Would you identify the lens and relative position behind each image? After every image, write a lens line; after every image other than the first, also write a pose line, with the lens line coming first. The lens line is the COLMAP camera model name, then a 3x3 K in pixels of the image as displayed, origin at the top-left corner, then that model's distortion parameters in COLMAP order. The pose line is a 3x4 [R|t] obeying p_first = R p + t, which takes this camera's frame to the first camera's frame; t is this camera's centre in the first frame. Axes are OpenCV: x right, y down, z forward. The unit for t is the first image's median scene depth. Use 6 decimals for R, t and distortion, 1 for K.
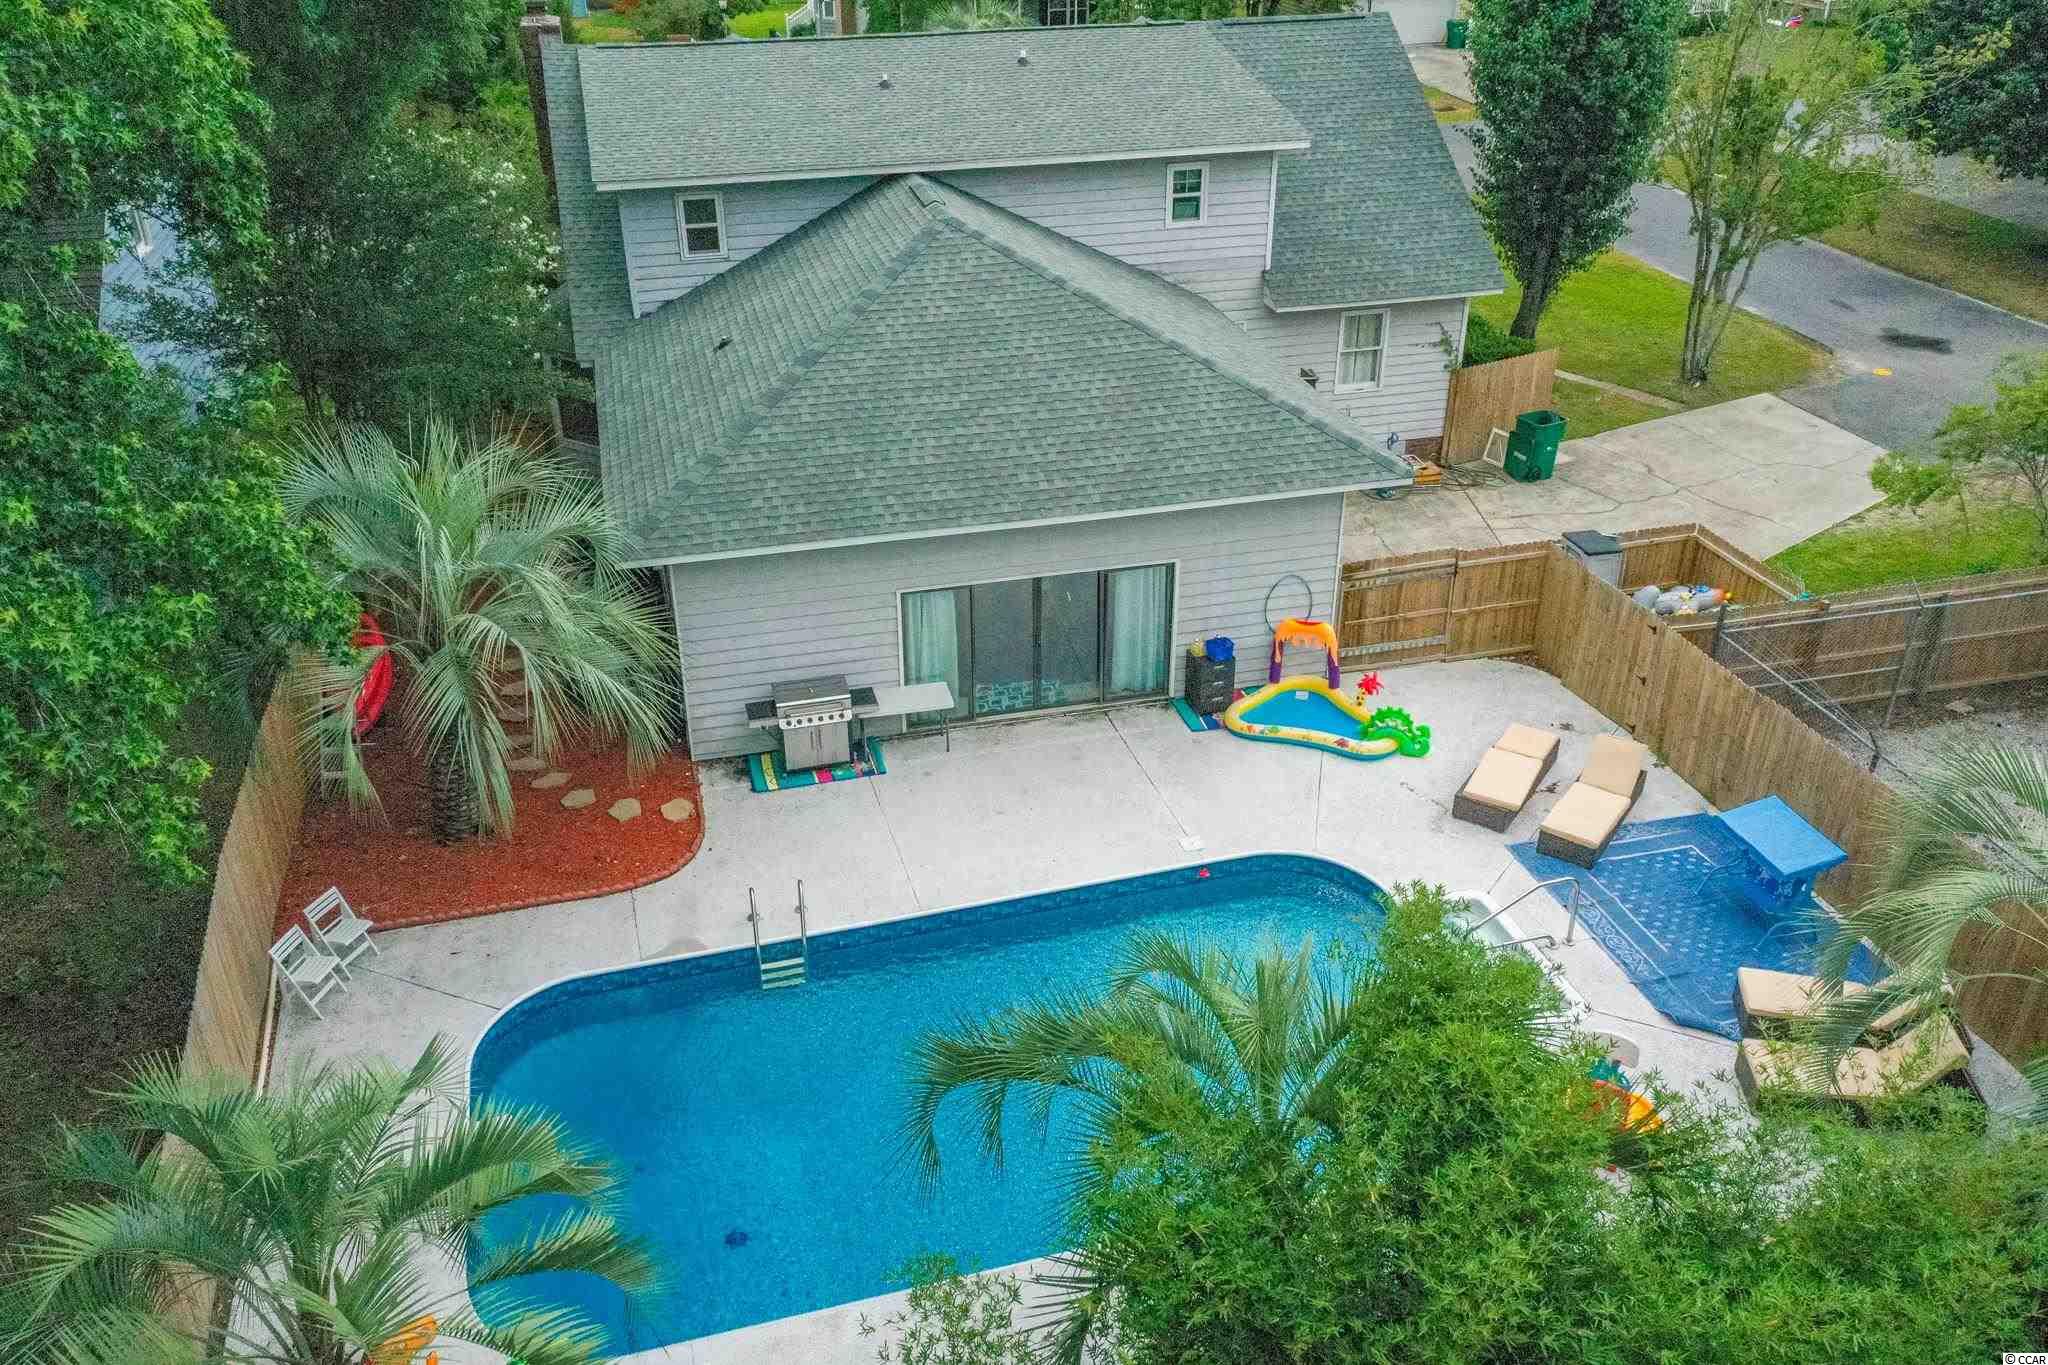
lens RADIAL K [[1632.1, 0, 1019.0], [0, 1632.1, 672.4], [0, 0, 1]] dist [0.022358, -0.004618]
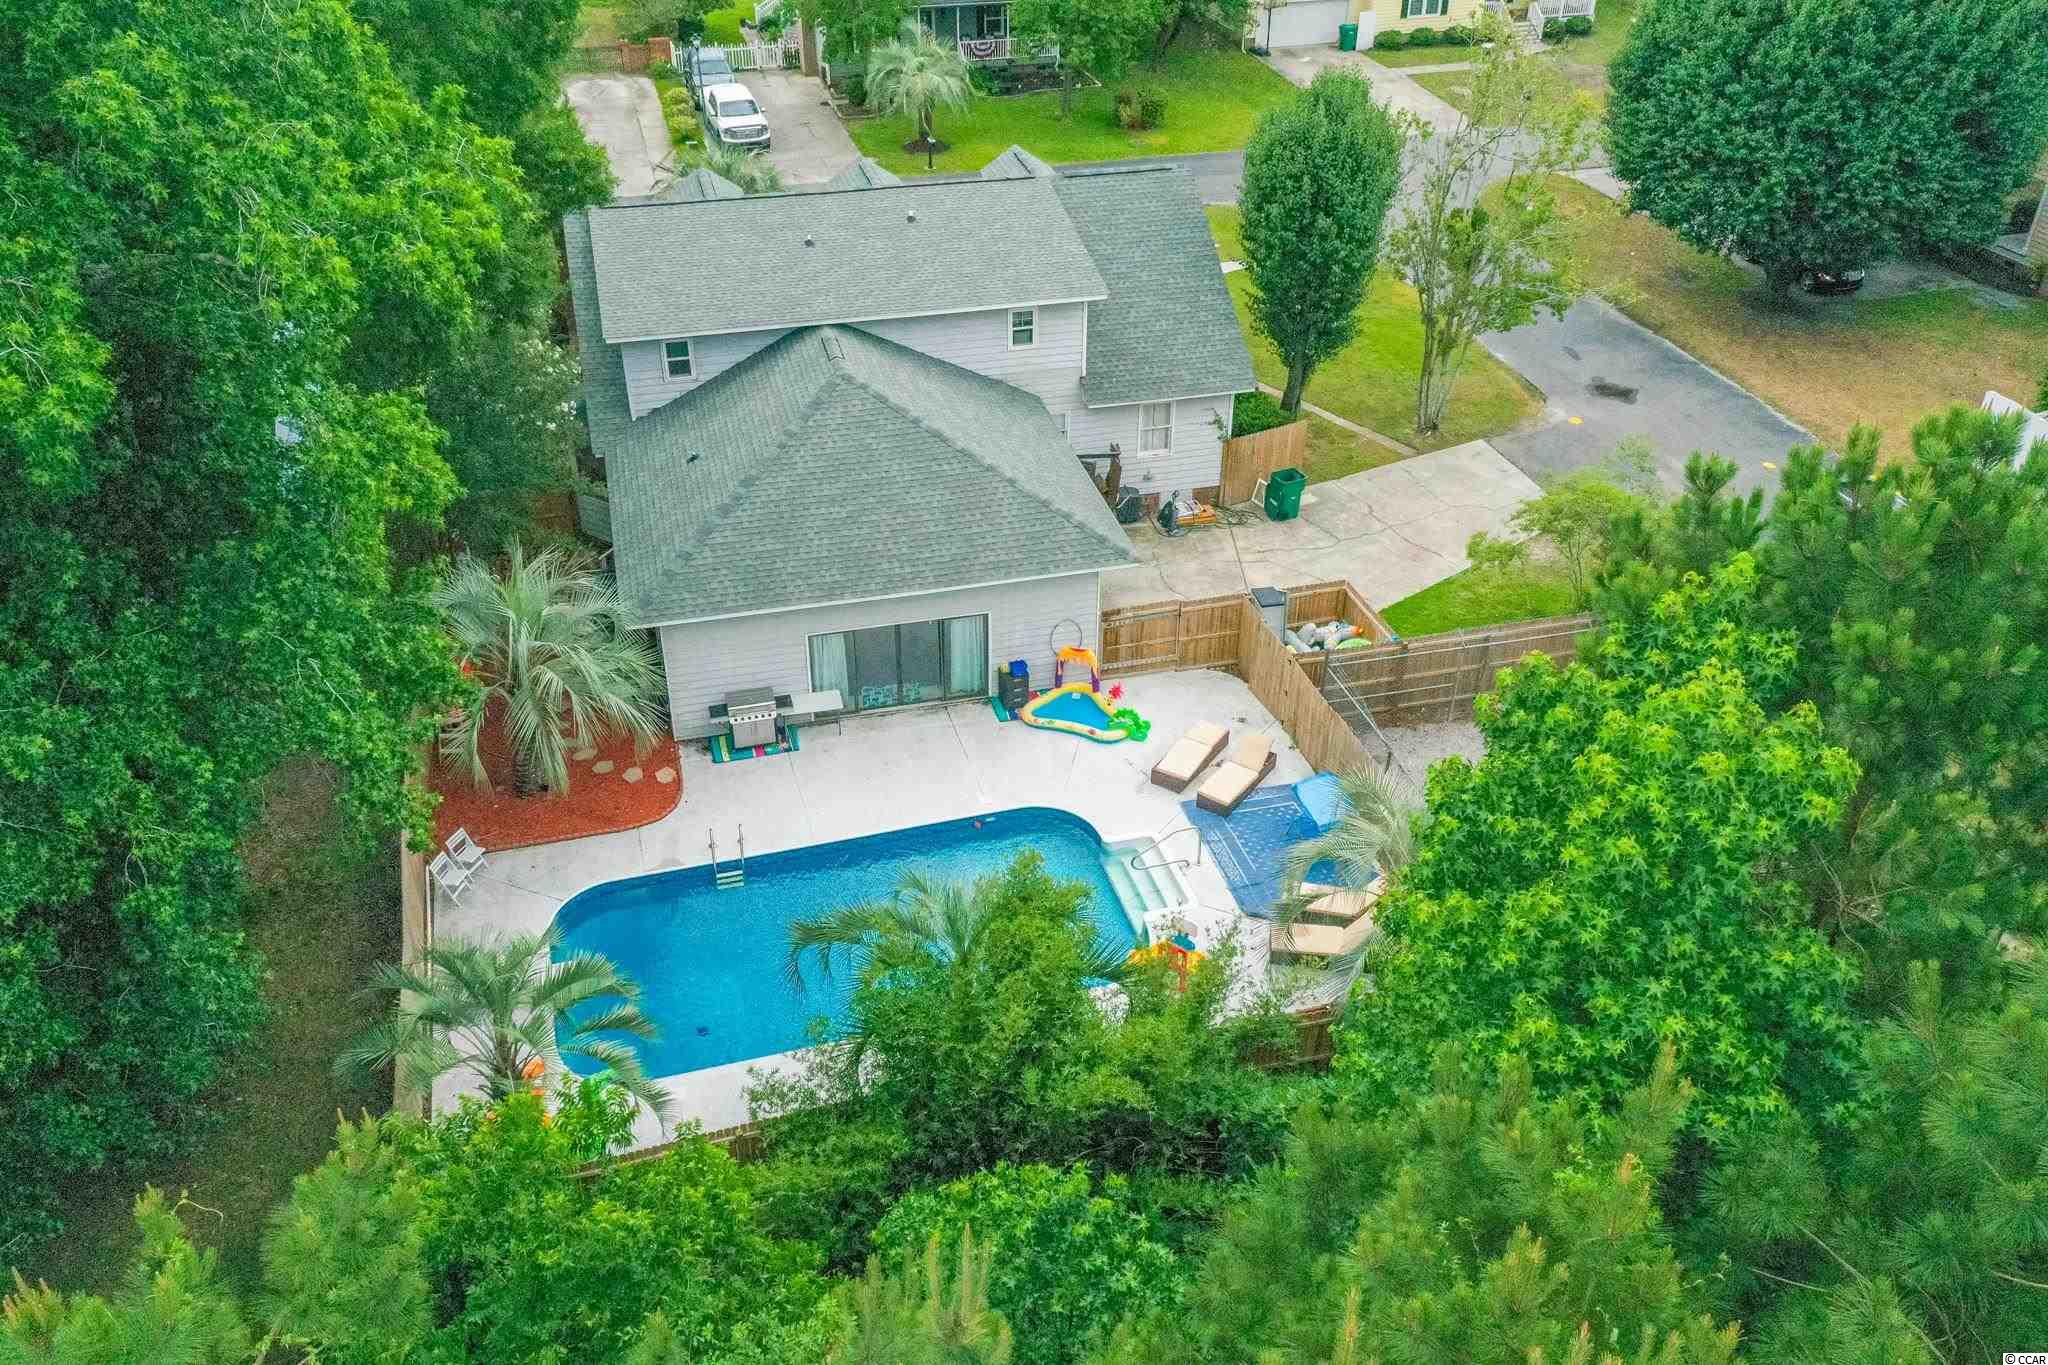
lens RADIAL K [[1632.1, 0, 1019.0], [0, 1632.1, 672.7], [0, 0, 1]] dist [0.022358, -0.004618]
pose [[0.999945, 0.006198, 0.008440, 0.115588], [-0.006831, 0.996991, 0.077219, -0.134586], [-0.007936, -0.077272, 0.996978, -0.555260]]
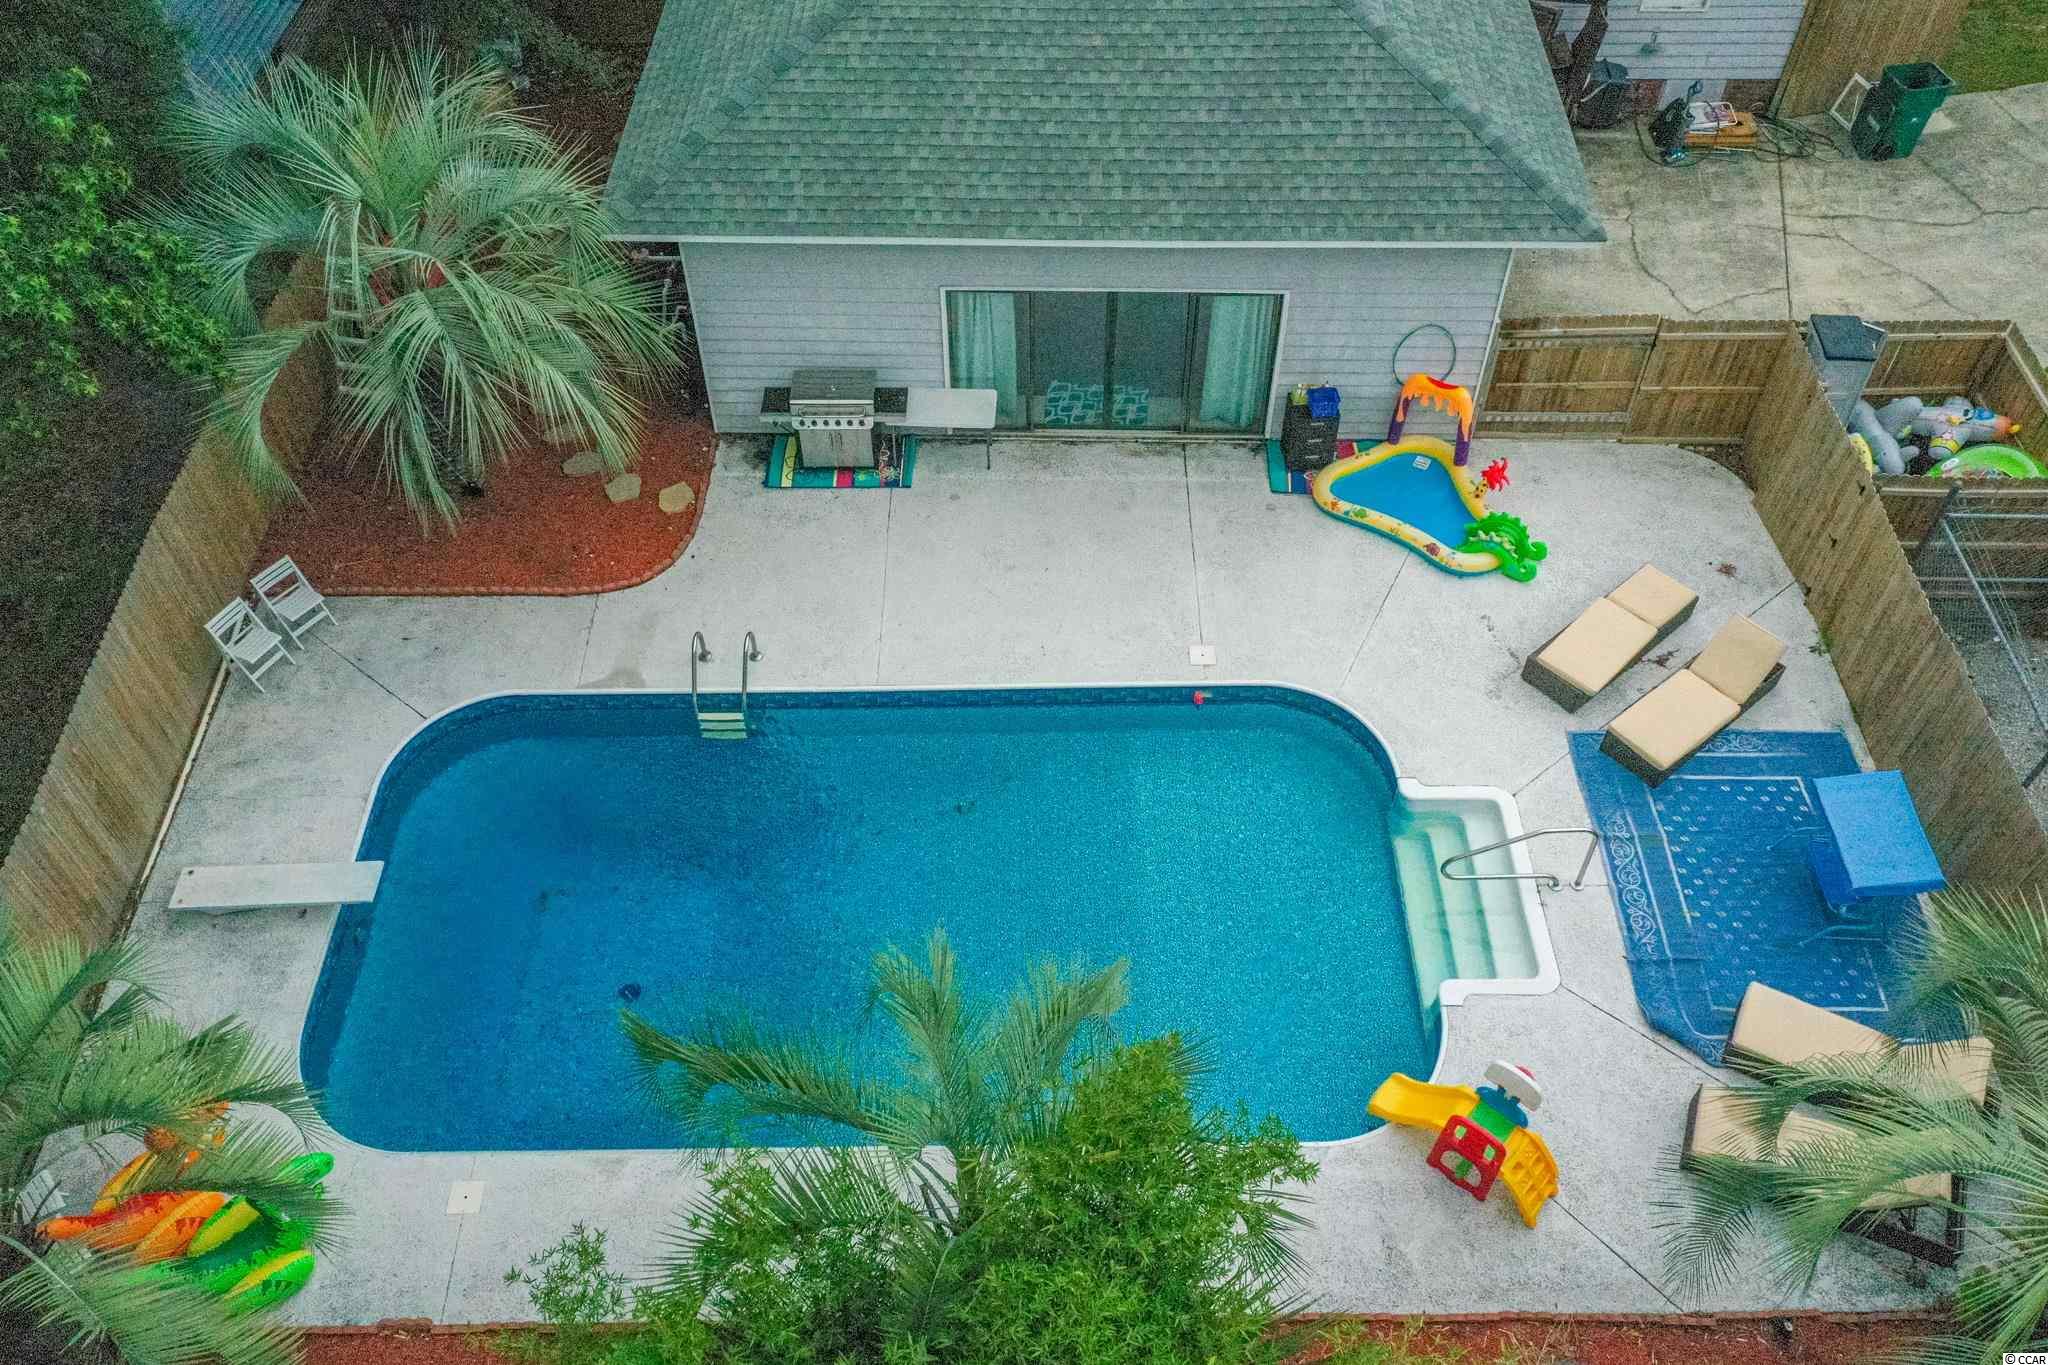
lens RADIAL K [[1632.1, 0, 1019.9], [0, 1632.1, 674.4], [0, 0, 1]] dist [0.022358, -0.004618]
pose [[0.963010, 0.203478, -0.176658, 0.156491], [-0.127491, 0.921621, 0.366552, -0.180900], [0.237397, -0.330471, 0.913472, 0.158446]]
